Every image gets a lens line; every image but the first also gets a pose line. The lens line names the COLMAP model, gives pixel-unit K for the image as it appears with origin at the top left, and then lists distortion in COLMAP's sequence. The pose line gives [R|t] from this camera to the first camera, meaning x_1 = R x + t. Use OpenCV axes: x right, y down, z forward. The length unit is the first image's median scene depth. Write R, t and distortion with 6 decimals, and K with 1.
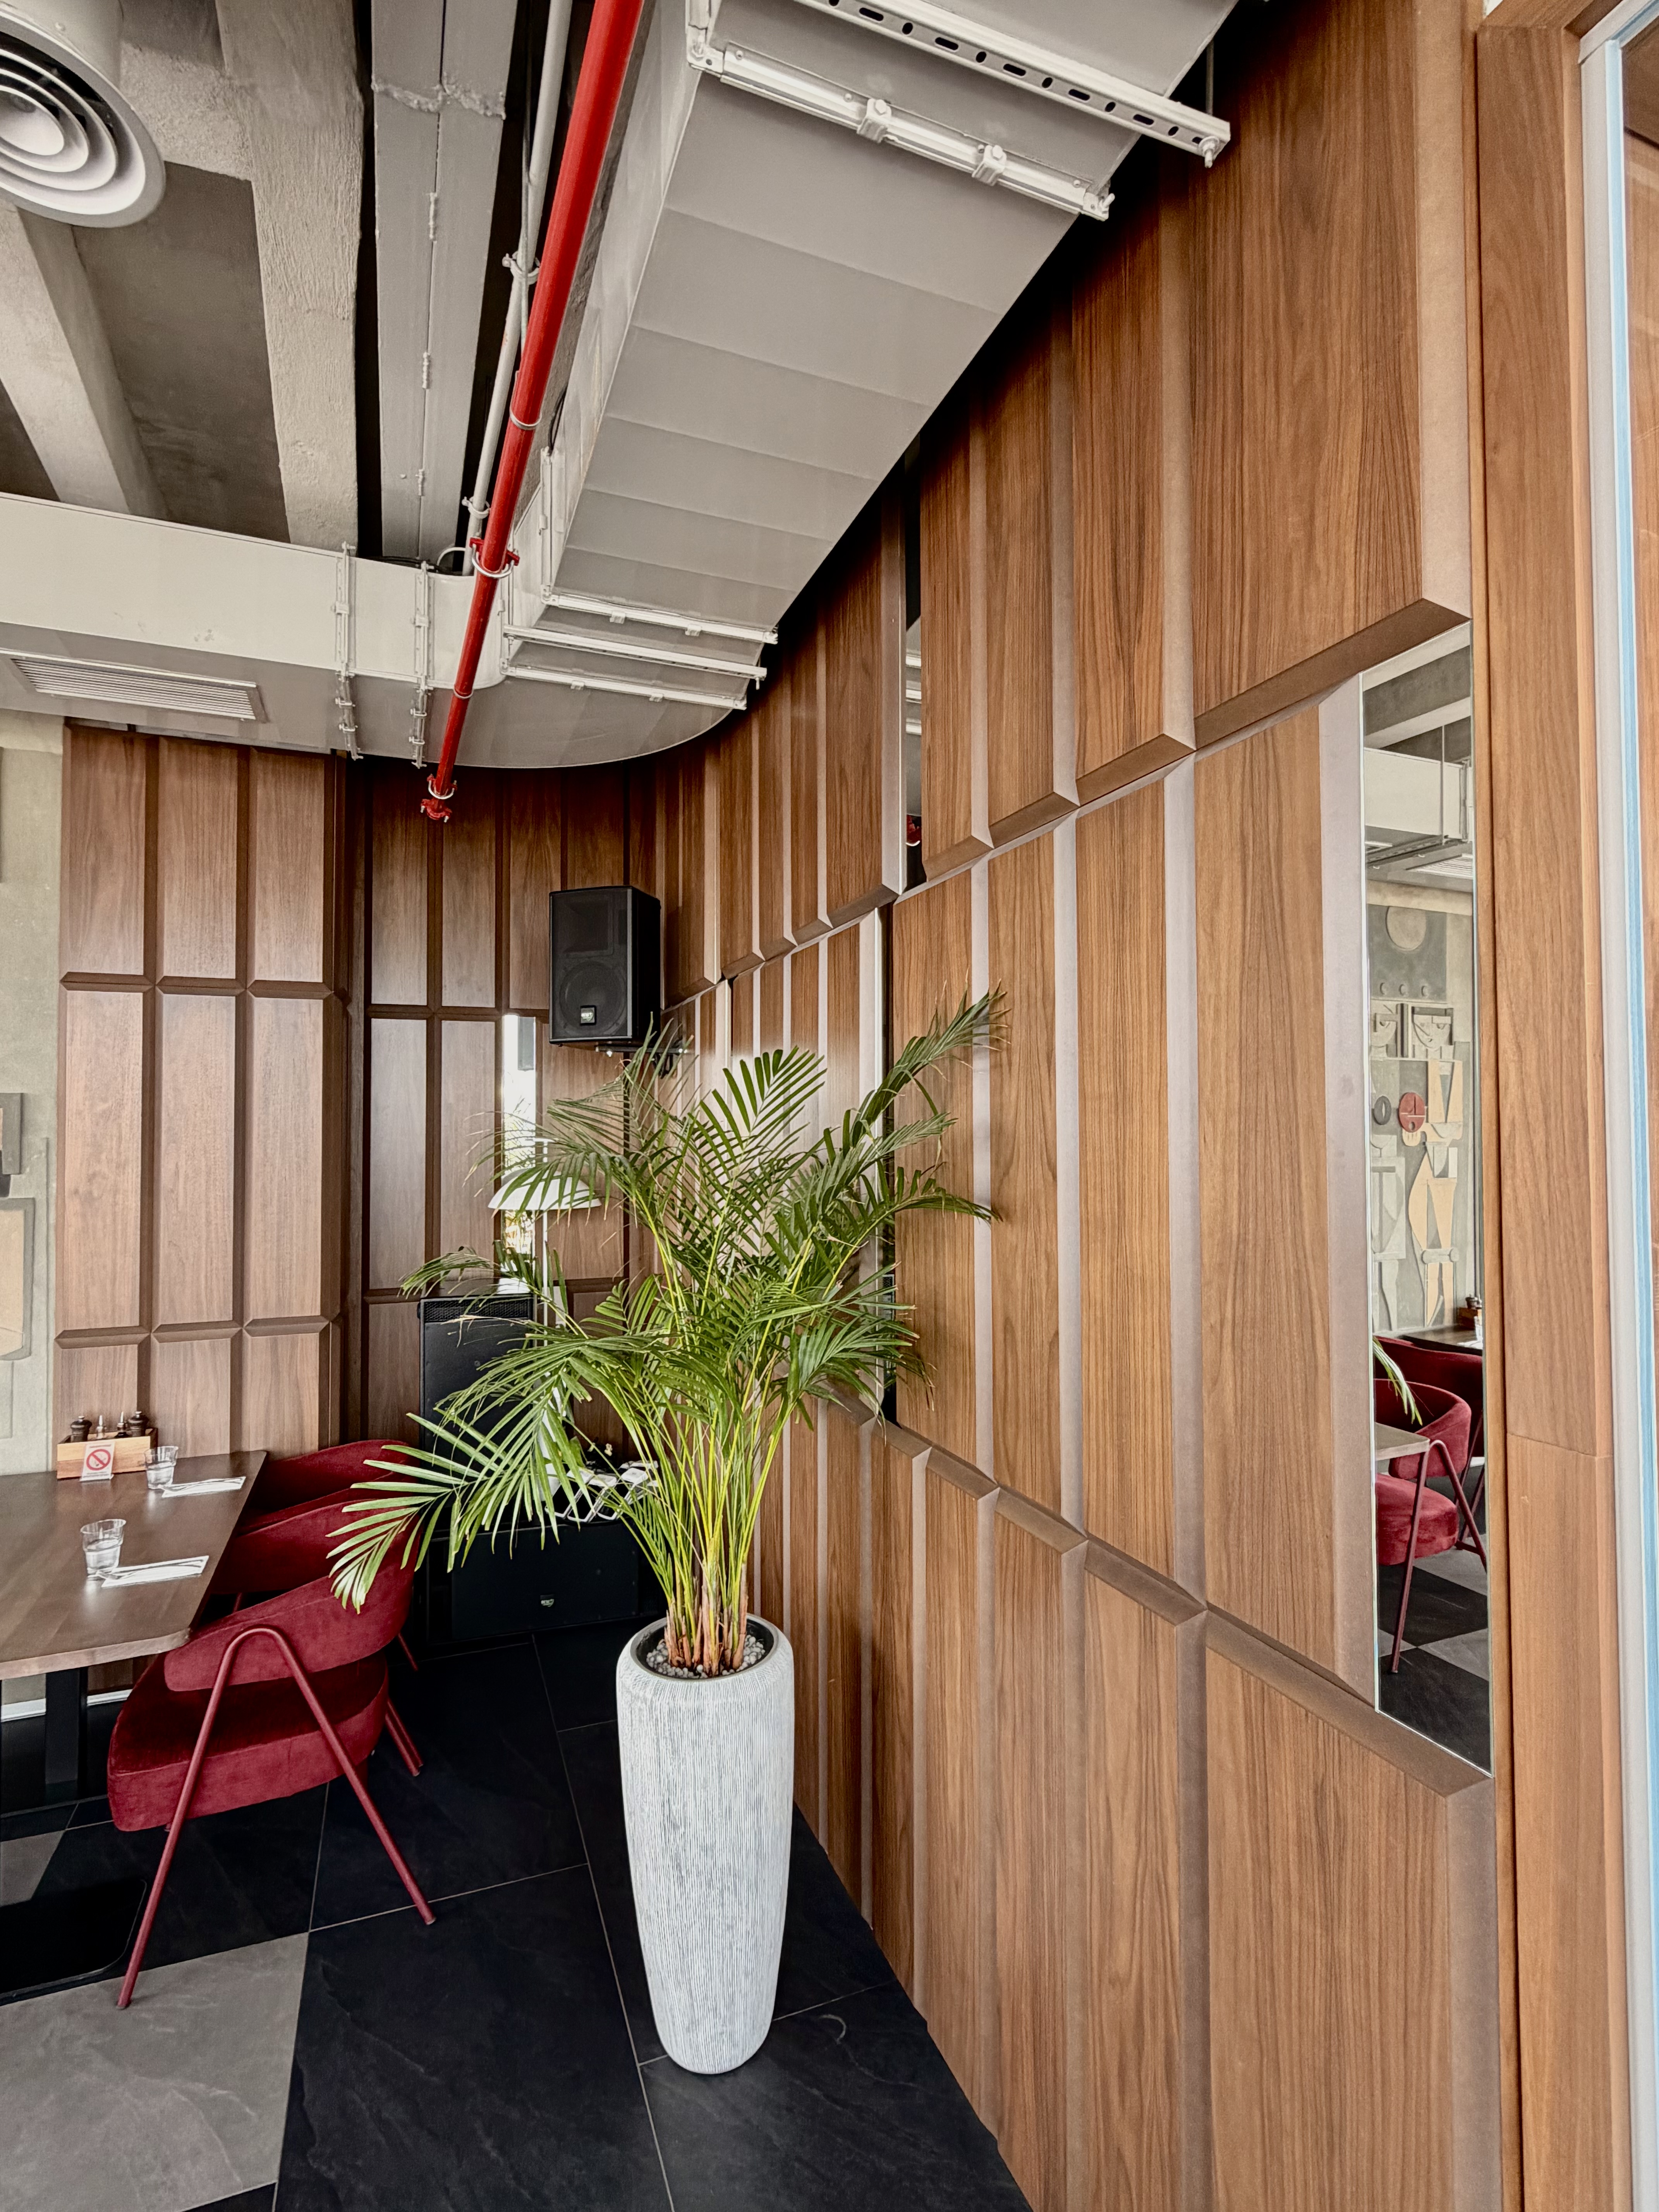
lens RADIAL K [[1080.5, 0, 828.8], [0, 1080.5, 1105.2], [0, 0, 1]] dist [-0.002224, 0.000199]
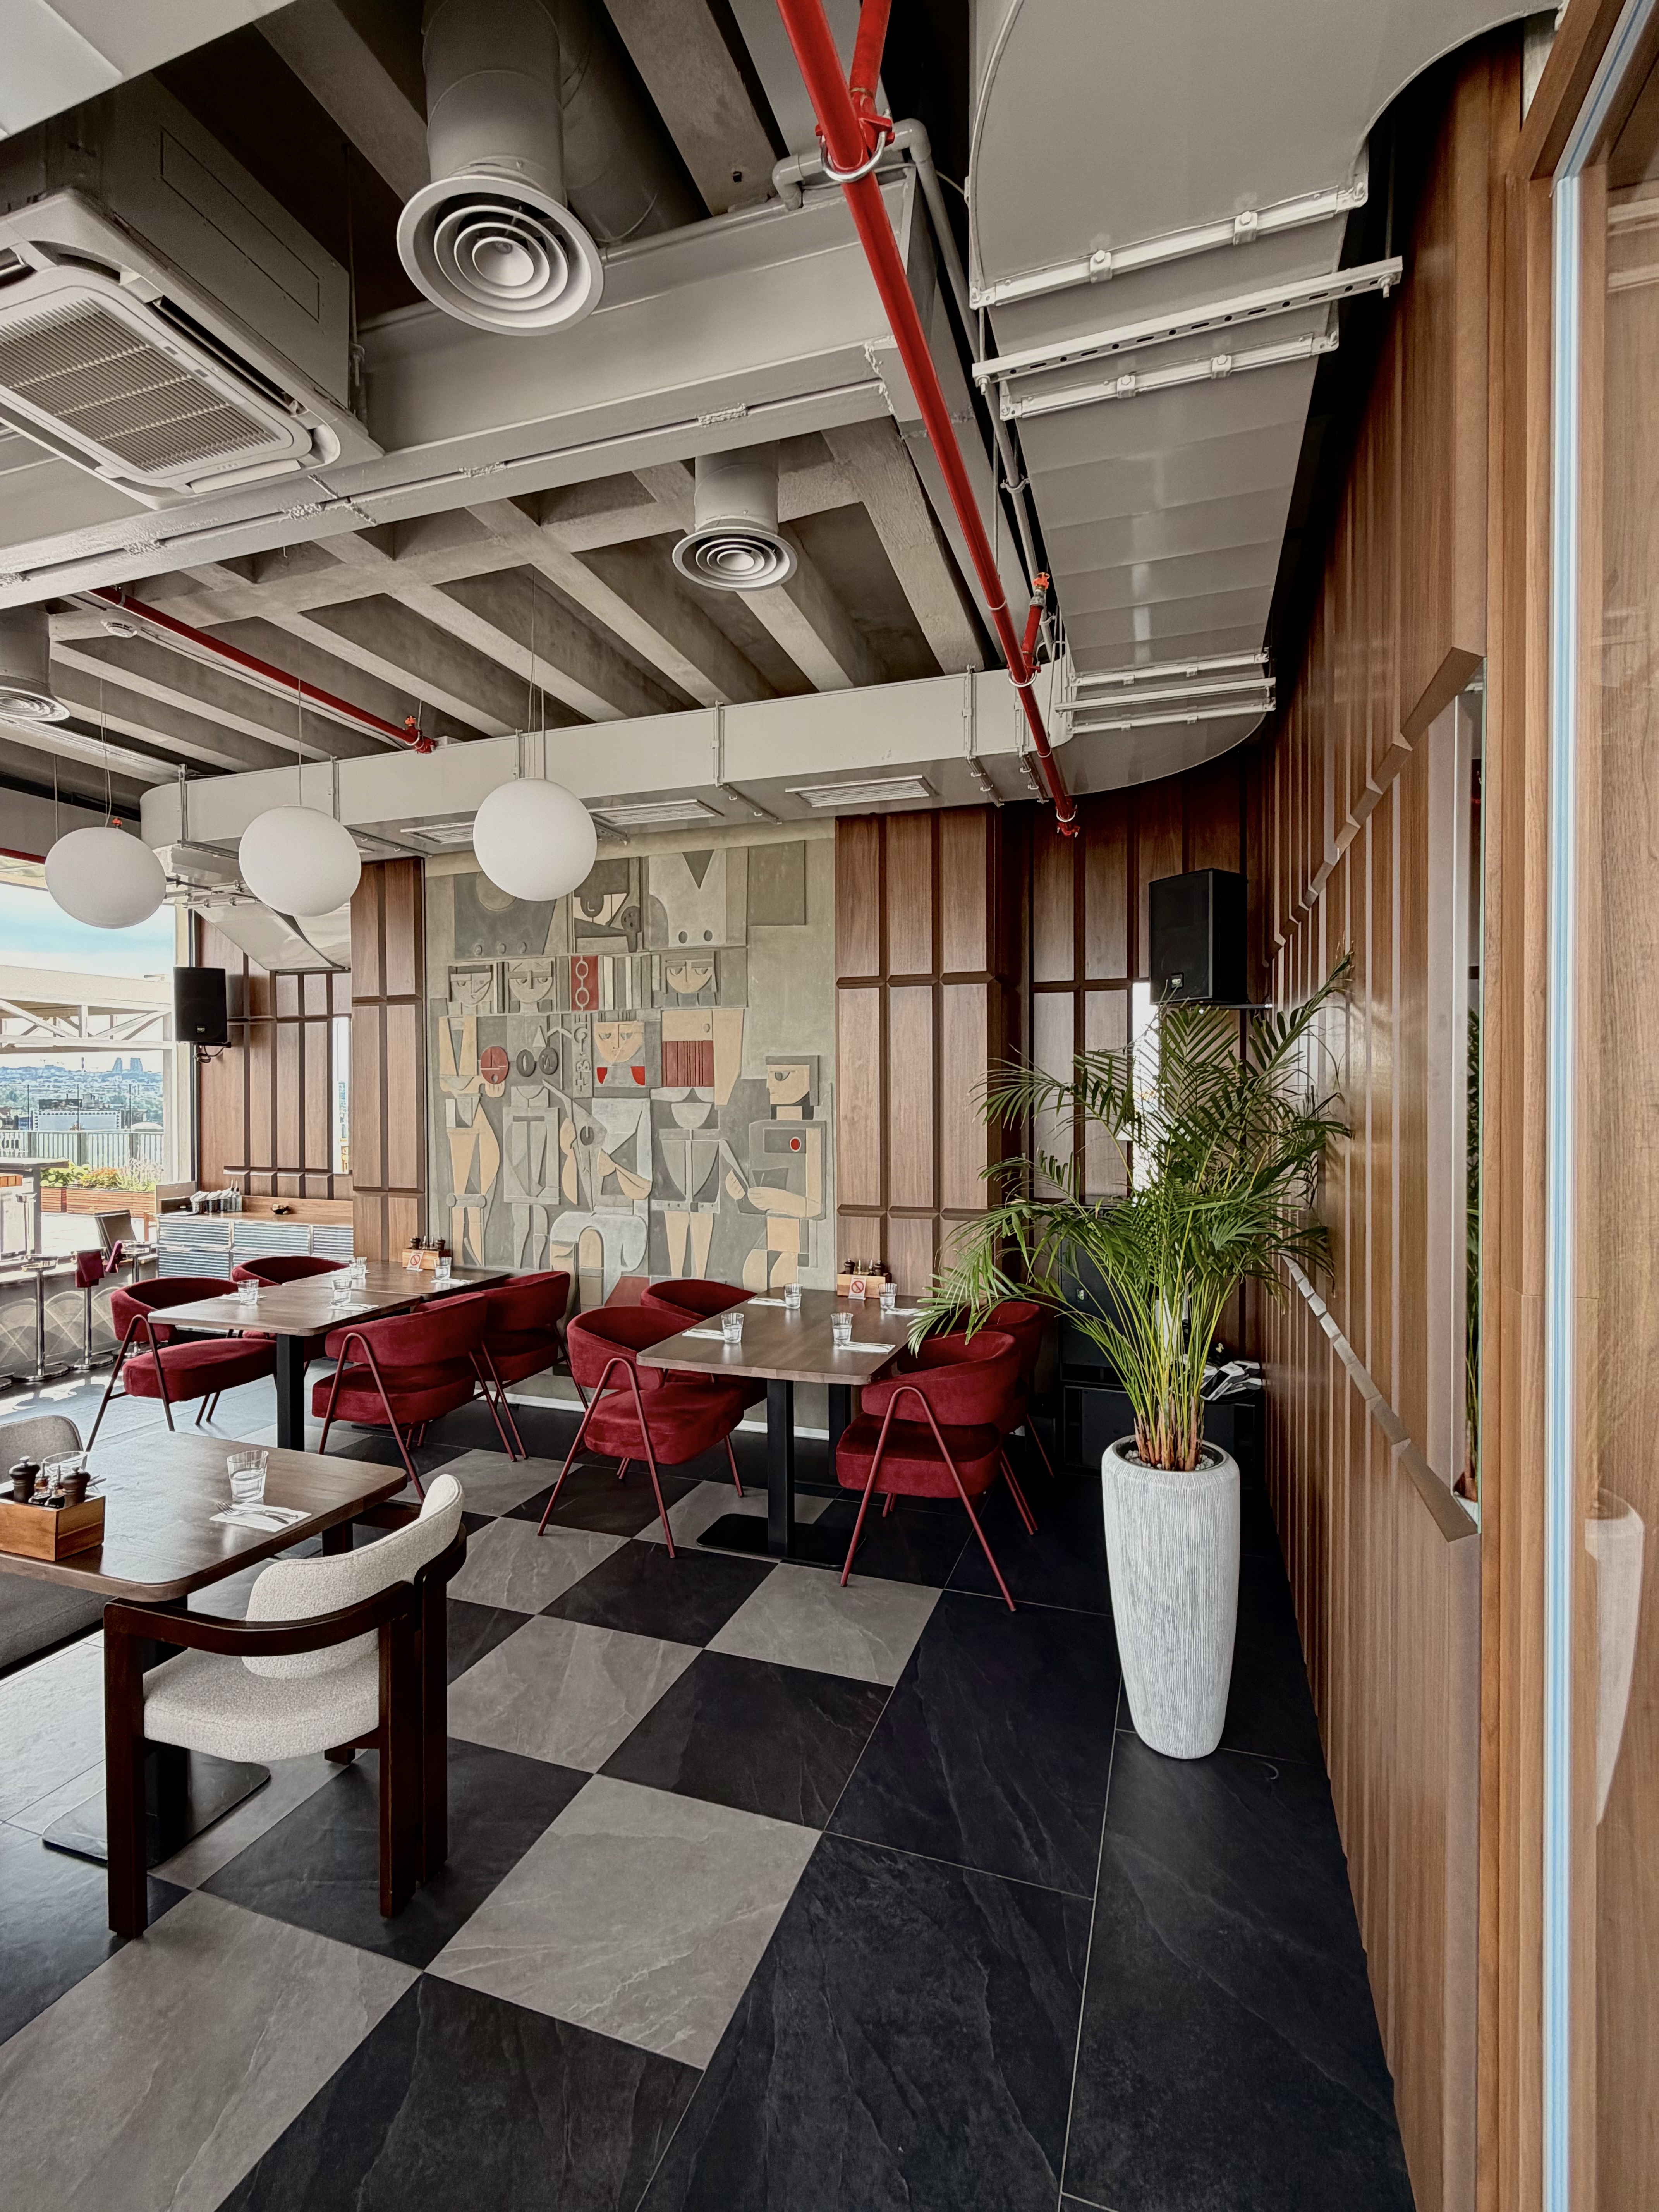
lens RADIAL K [[1032.8, 0, 826.7], [0, 1032.8, 1106.1], [0, 0, 1]] dist [0.002901, 0.000226]
pose [[0.756429, 0.009478, -0.654007, 0.266452], [0.018314, 0.999196, 0.035663, 0.009457], [0.653820, -0.038954, 0.755647, -0.155273]]
